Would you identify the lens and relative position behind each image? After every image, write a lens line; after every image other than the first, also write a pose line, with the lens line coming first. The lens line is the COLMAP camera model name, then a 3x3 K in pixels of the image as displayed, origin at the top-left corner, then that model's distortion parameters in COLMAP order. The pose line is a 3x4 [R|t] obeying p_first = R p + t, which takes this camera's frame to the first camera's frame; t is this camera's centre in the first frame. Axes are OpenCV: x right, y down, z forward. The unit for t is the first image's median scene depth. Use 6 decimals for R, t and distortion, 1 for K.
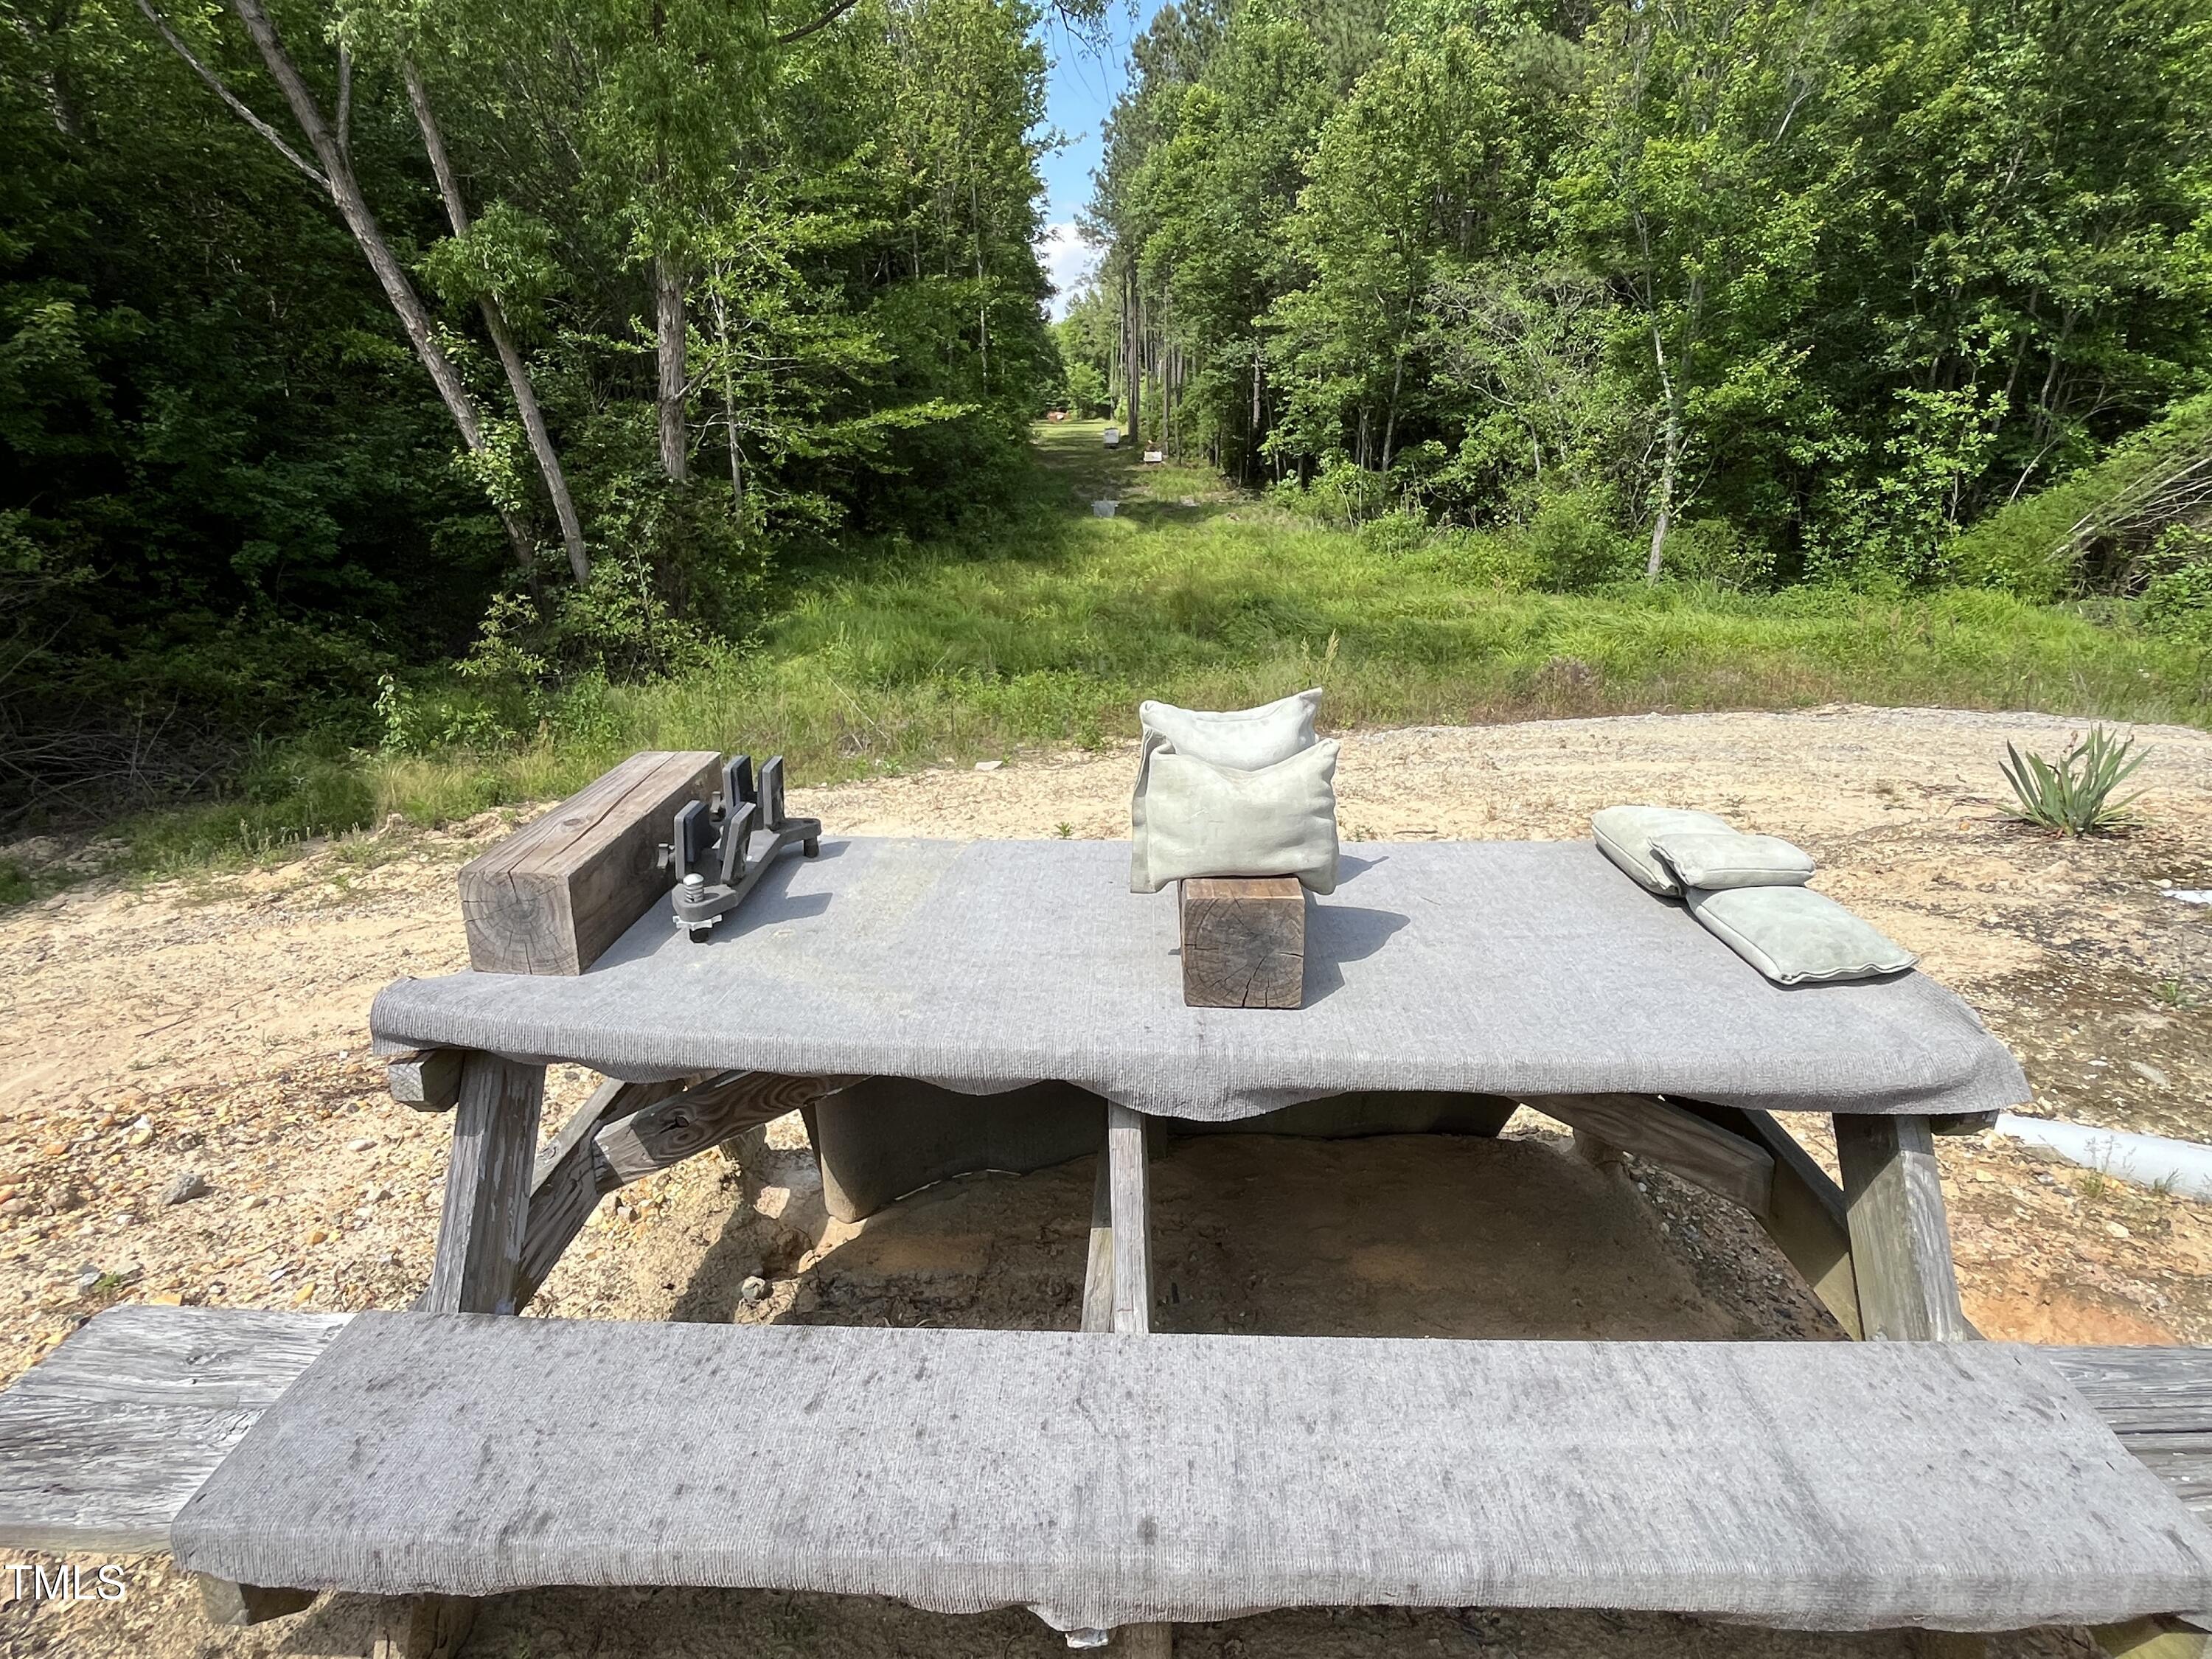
lens RADIAL K [[1163.5, 0, 1106.3], [0, 1163.5, 826.6], [0, 0, 1]] dist [-0.001500, -0.000088]
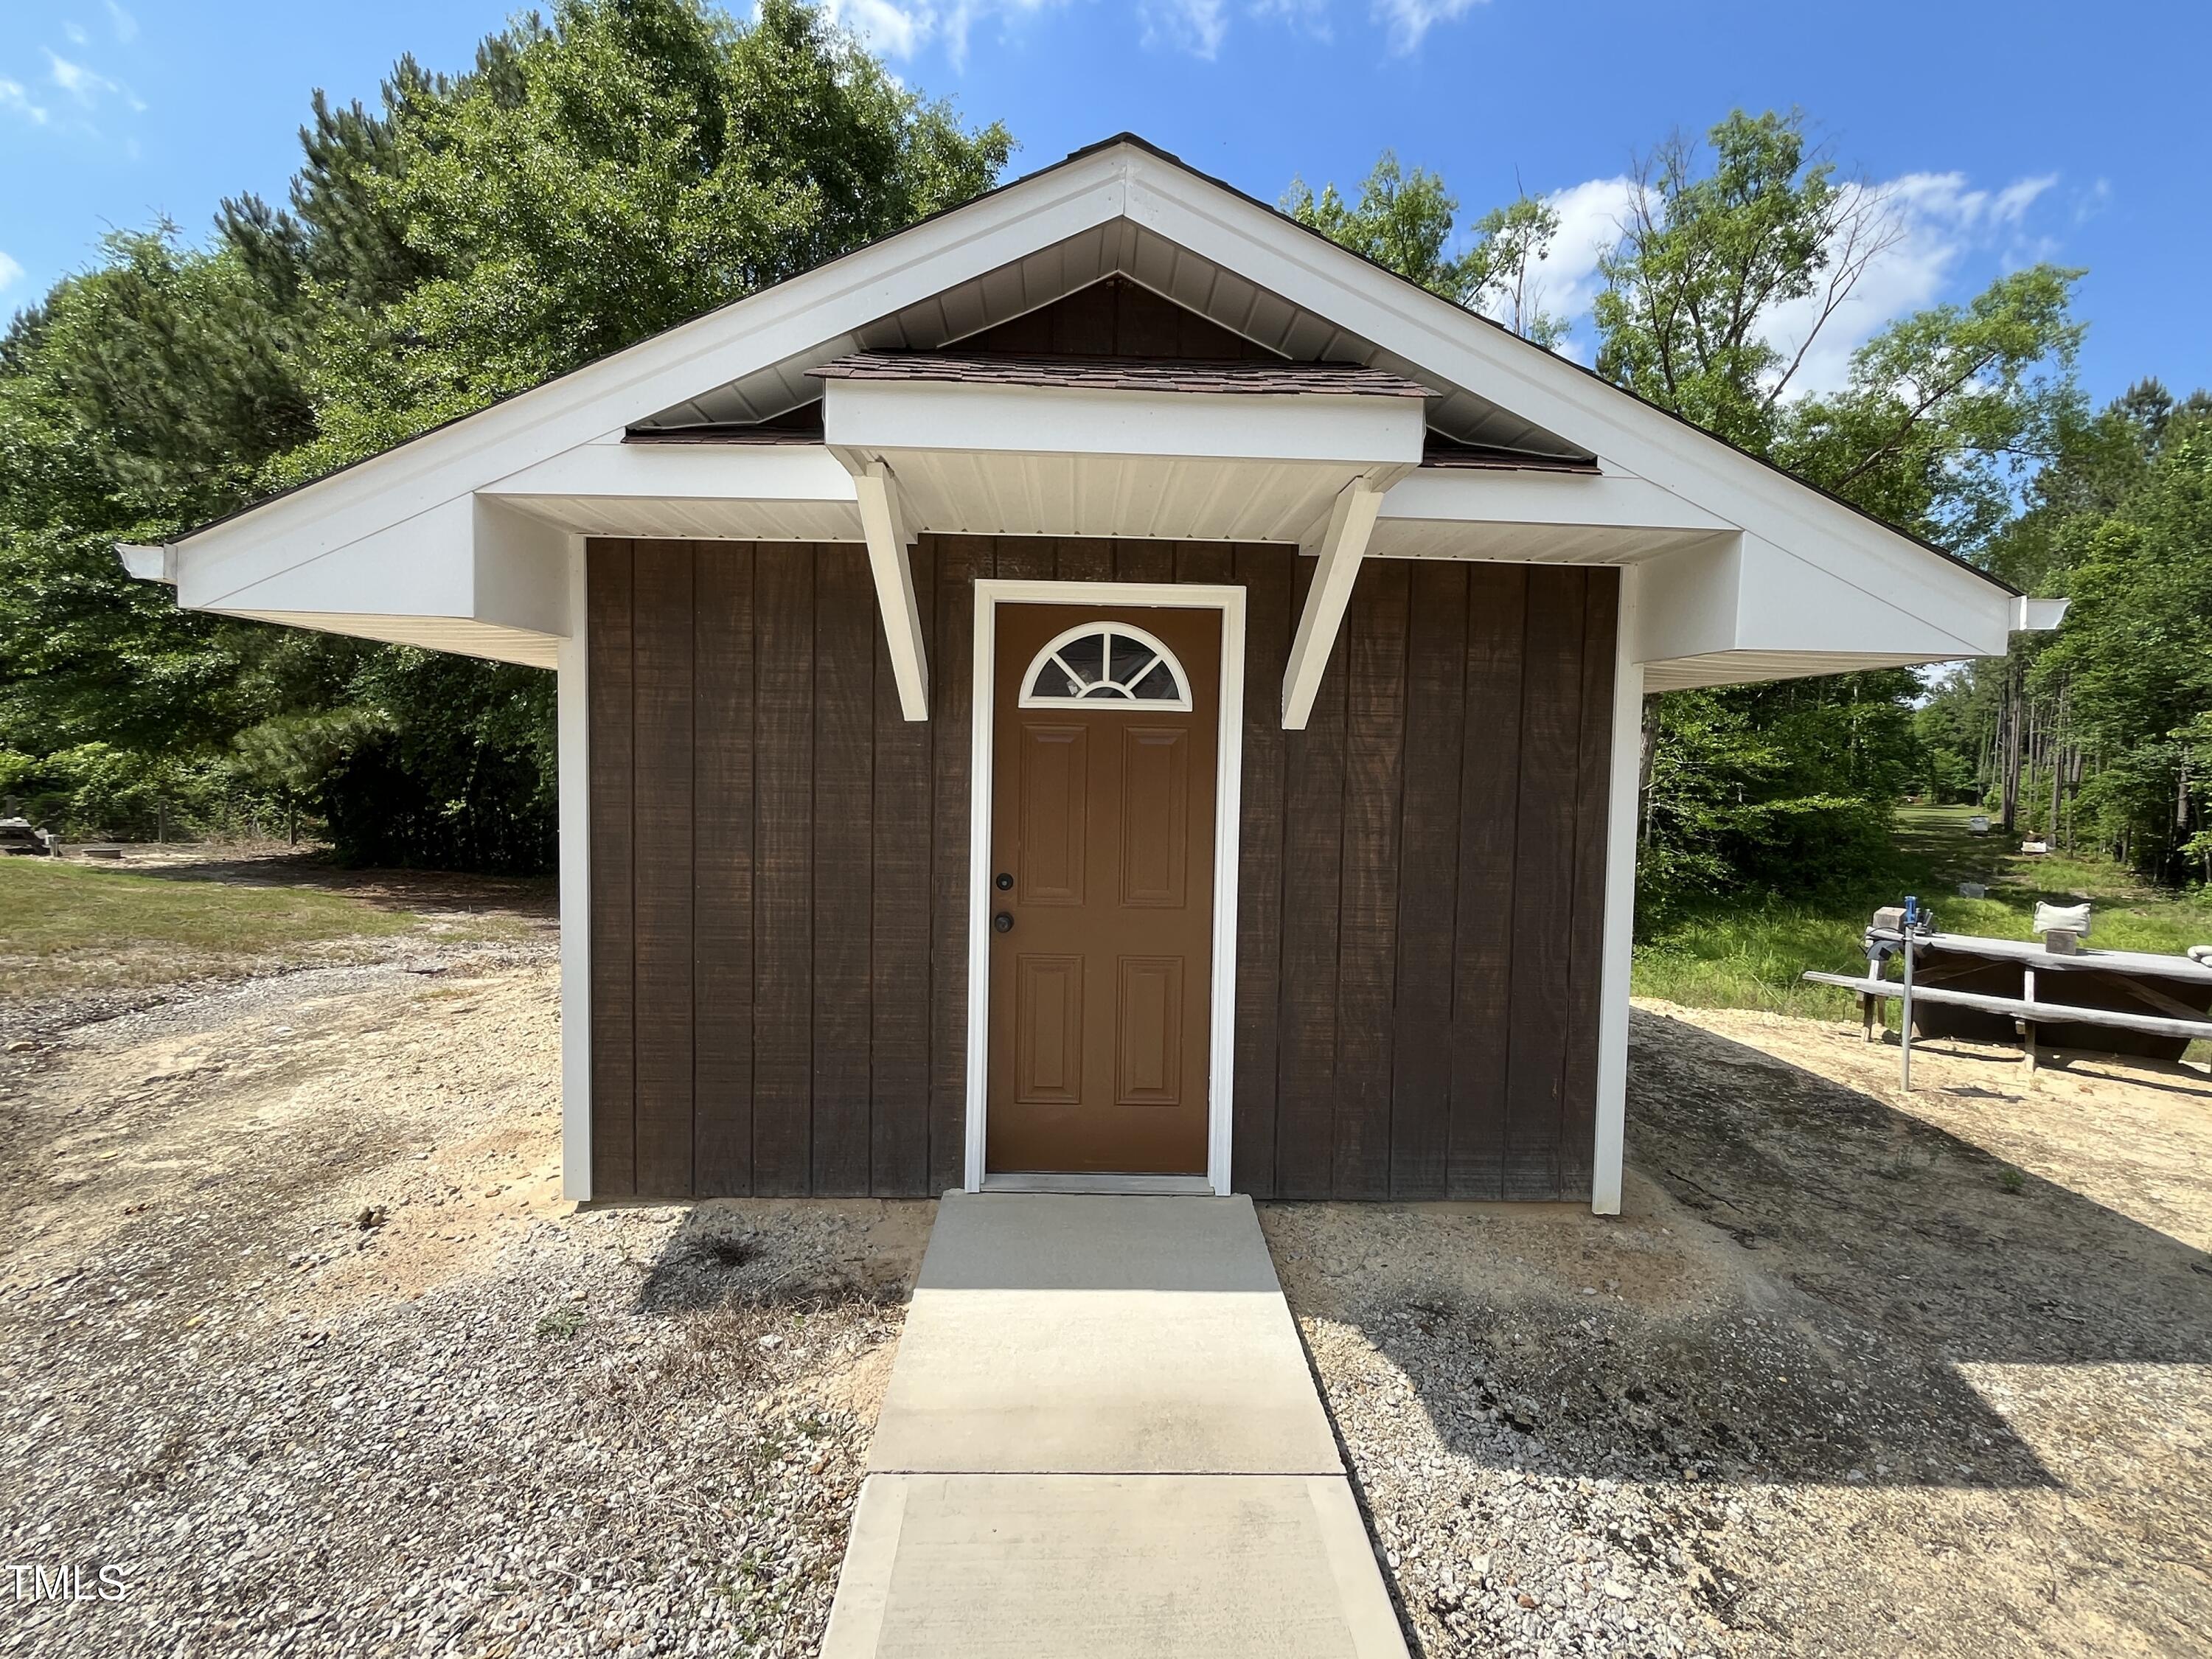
lens RADIAL K [[1066.0, 0, 1110.3], [0, 1066.0, 827.2], [0, 0, 1]] dist [0.000115, -0.000338]
pose [[0.778376, 0.064267, -0.624501, -0.008964], [-0.244164, 0.947421, -0.206827, 0.057888], [0.578373, 0.313469, 0.753141, -0.183681]]
